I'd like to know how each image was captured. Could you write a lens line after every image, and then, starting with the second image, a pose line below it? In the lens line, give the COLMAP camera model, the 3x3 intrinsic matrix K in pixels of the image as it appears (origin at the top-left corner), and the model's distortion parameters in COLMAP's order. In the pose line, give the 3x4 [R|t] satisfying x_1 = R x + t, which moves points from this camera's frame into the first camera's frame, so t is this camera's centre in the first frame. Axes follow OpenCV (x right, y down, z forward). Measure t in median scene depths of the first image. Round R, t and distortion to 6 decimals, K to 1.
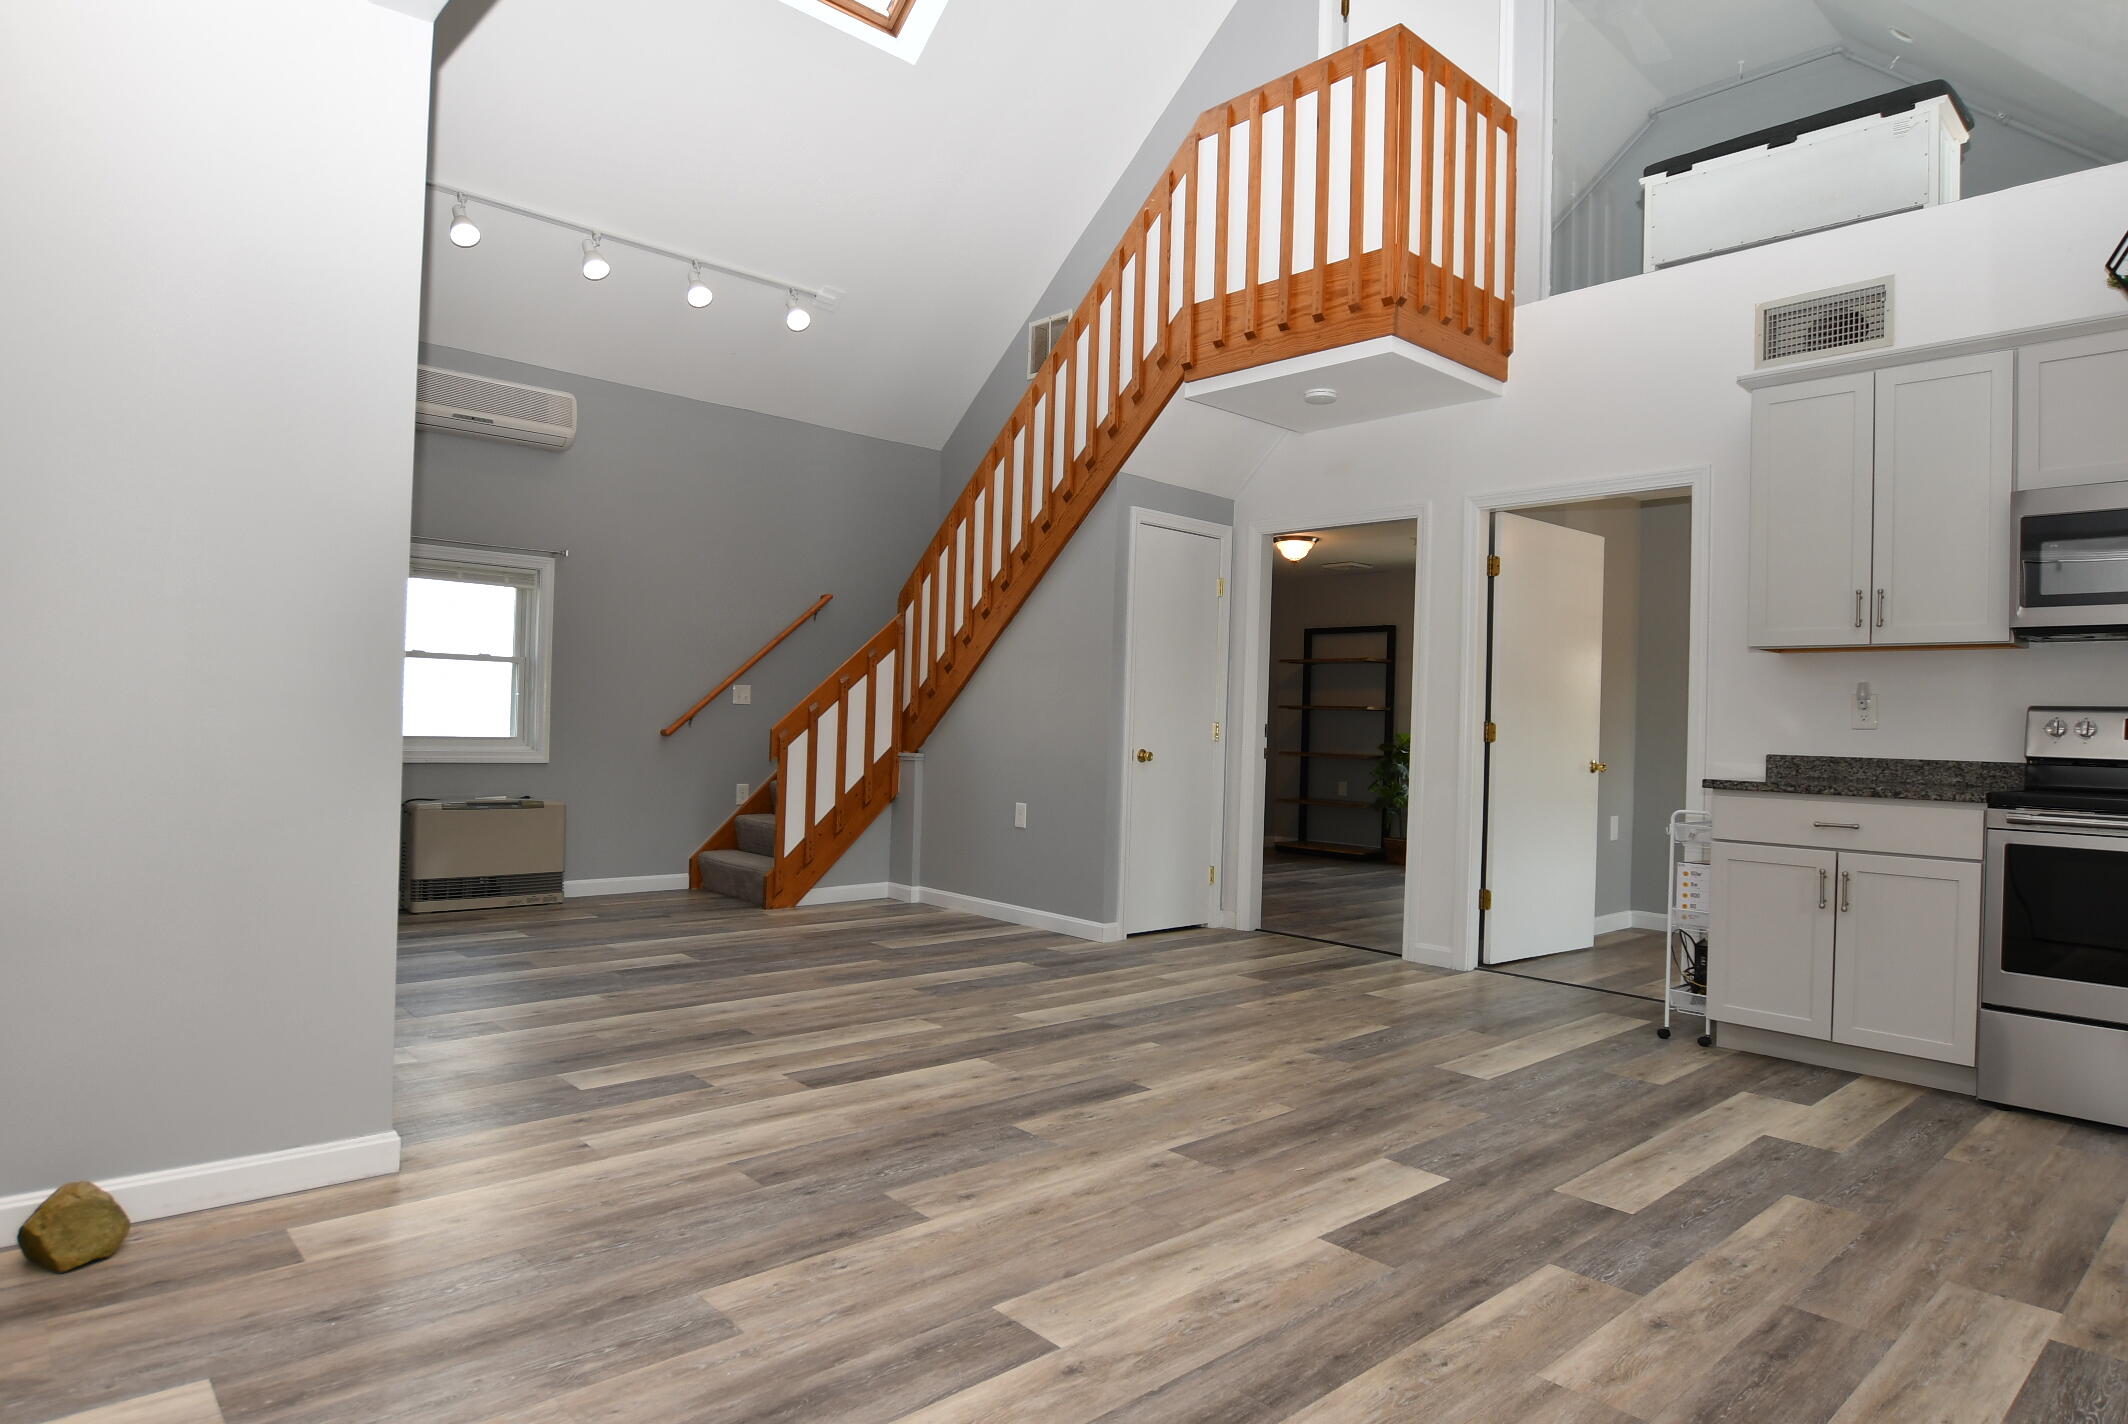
lens RADIAL K [[1223.9, 0, 1055.4], [0, 1223.9, 721.3], [0, 0, 1]] dist [-0.031053, 0.003229]
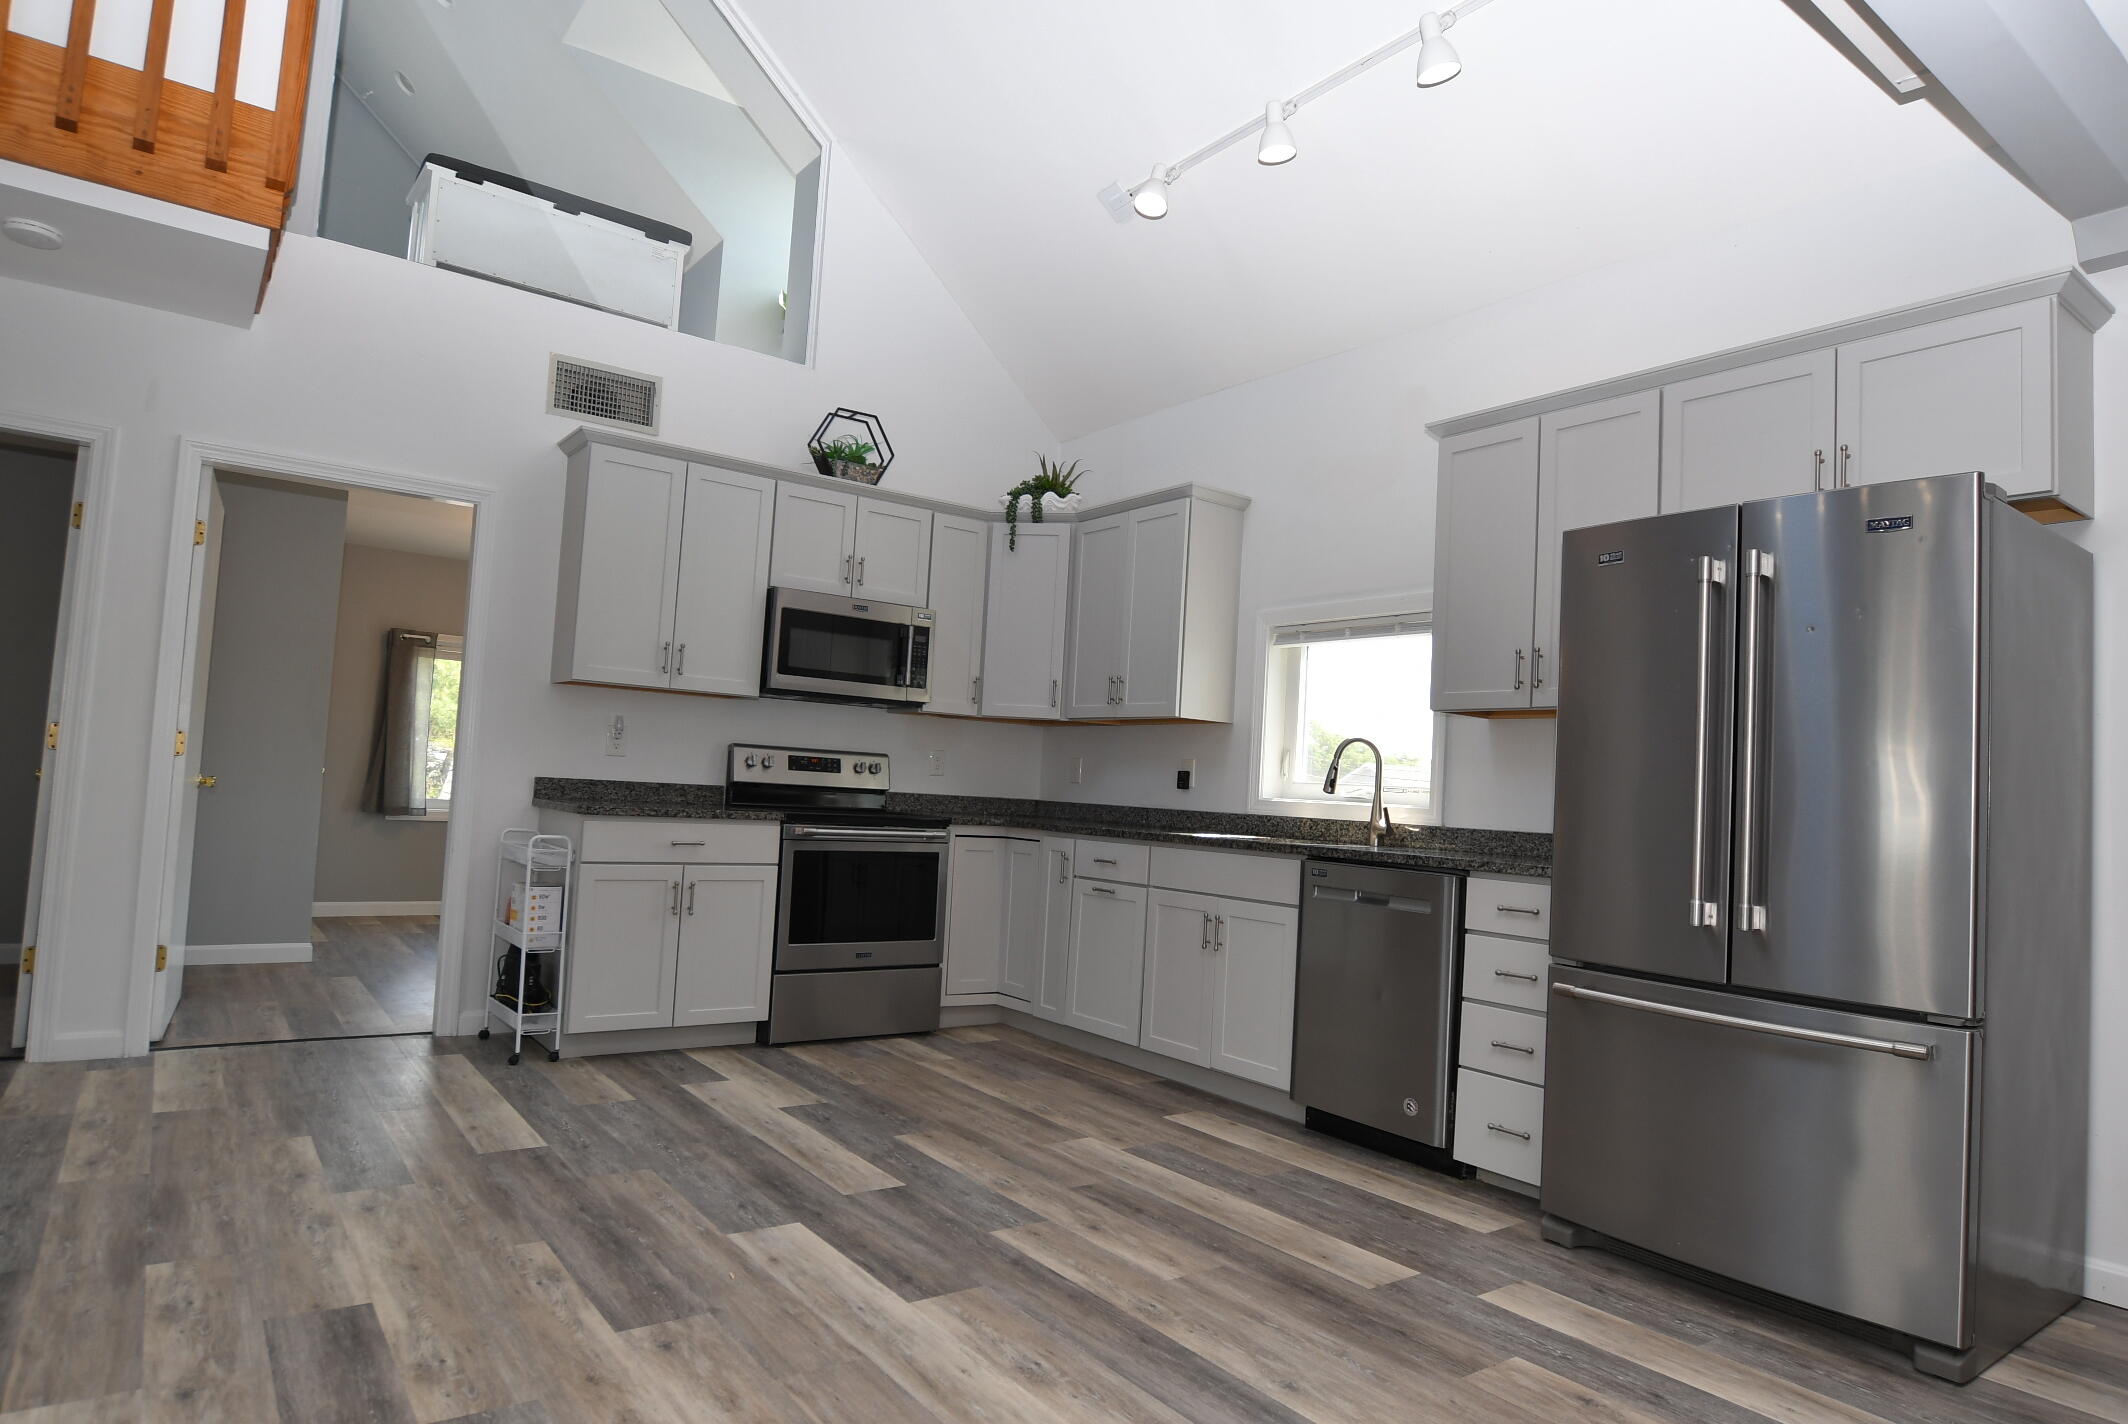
lens RADIAL K [[1223.9, 0, 1053.3], [0, 1223.9, 717.4], [0, 0, 1]] dist [-0.031053, 0.003229]
pose [[0.105606, 0.033373, 0.993848, -0.593915], [-0.053489, 0.998180, -0.027835, -0.026585], [-0.992968, -0.050221, 0.107199, 0.606045]]
